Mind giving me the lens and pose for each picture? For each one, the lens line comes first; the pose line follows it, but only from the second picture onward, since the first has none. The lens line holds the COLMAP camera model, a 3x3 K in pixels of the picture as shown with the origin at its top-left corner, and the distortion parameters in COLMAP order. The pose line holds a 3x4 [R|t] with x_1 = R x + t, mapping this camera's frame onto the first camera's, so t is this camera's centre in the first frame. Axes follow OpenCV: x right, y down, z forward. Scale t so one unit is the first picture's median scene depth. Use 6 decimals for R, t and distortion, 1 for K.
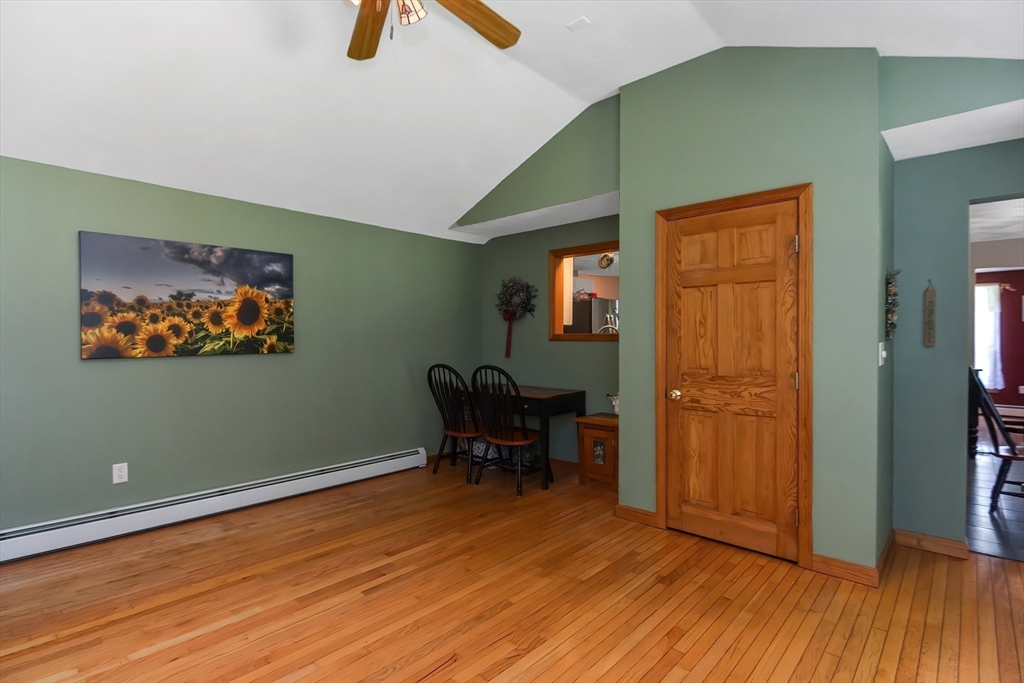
lens RADIAL K [[503.8, 0, 505.4], [0, 503.8, 334.6], [0, 0, 1]] dist [0.002279, -0.000889]
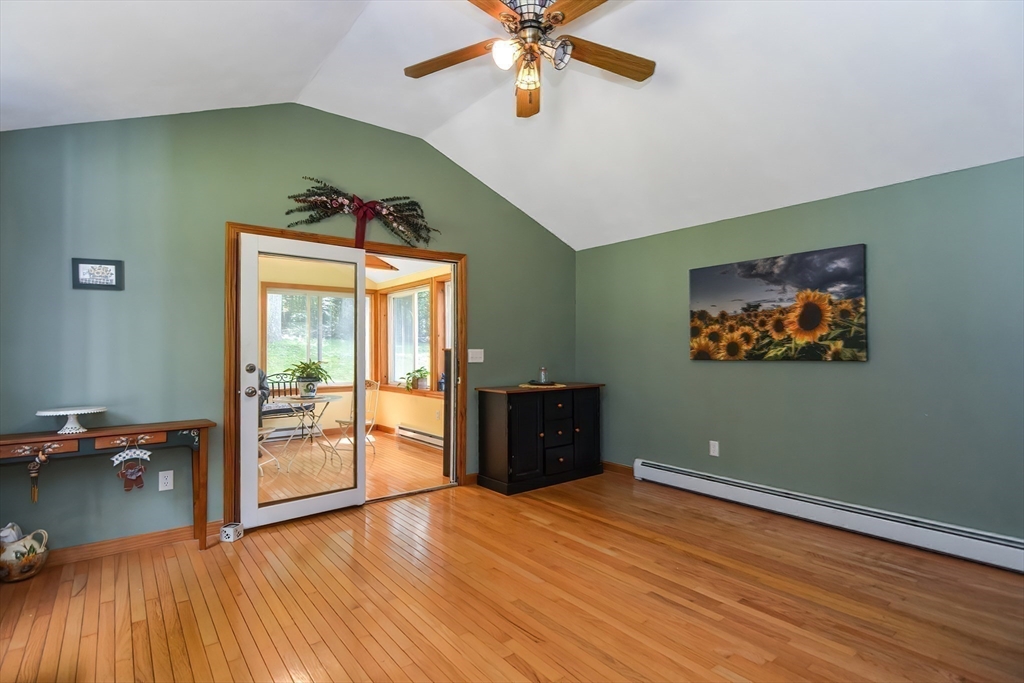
lens RADIAL K [[504.5, 0, 513.3], [0, 504.5, 337.8], [0, 0, 1]] dist [-0.014858, 0.000046]
pose [[-0.160486, -0.020537, -0.986824, 0.542377], [0.007473, 0.999730, -0.022021, 0.012211], [0.987010, -0.010909, -0.160289, 0.626576]]
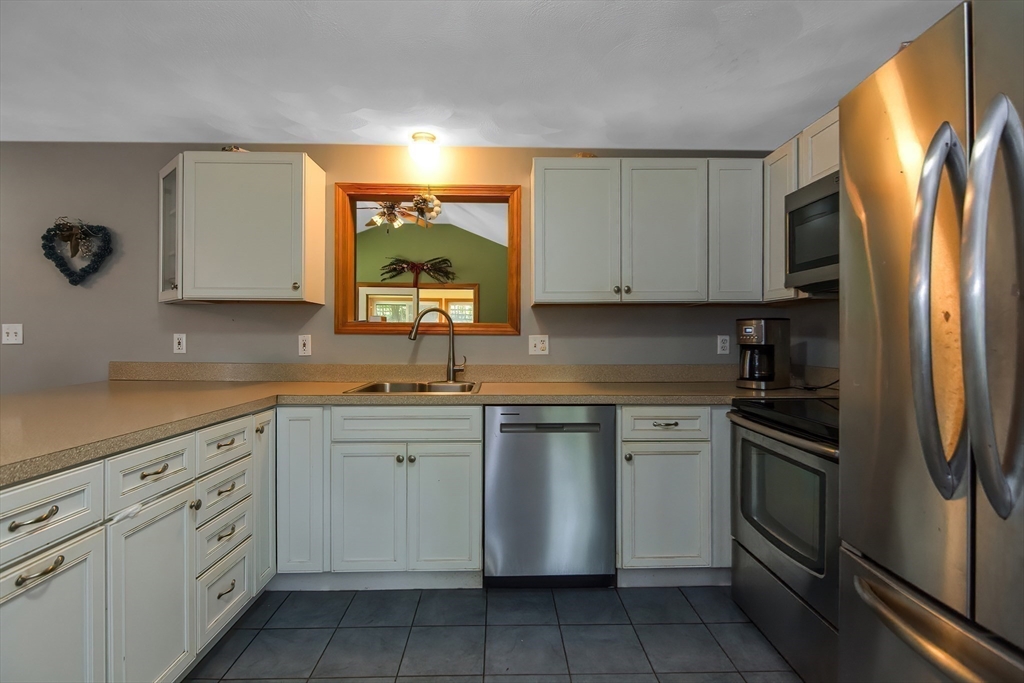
lens RADIAL K [[503.8, 0, 505.4], [0, 503.8, 334.6], [0, 0, 1]] dist [0.002279, -0.000889]
pose [[-0.726267, -0.014608, -0.687258, 0.742759], [-0.005118, 0.999861, -0.015844, 0.029527], [0.687394, -0.007990, -0.726241, 1.986384]]
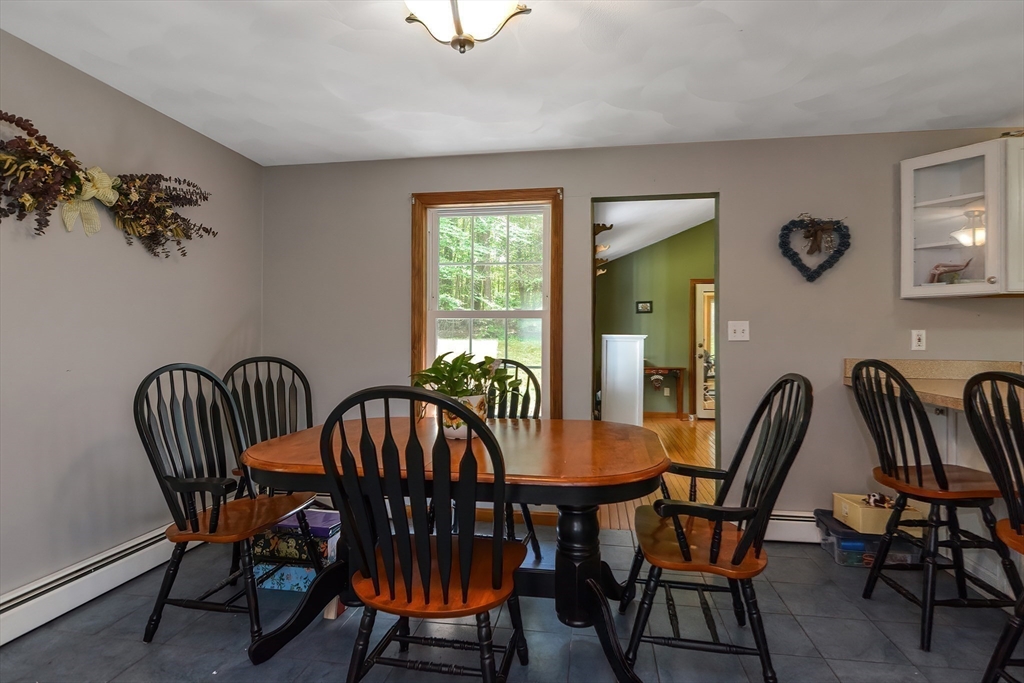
lens RADIAL K [[530.8, 0, 524.1], [0, 530.8, 343.4], [0, 0, 1]] dist [-0.001050, -0.000861]
pose [[-0.821968, -0.001978, -0.569531, 1.524920], [-0.001665, 0.999998, -0.001071, 0.040615], [0.569532, 0.000068, -0.821969, 1.365502]]
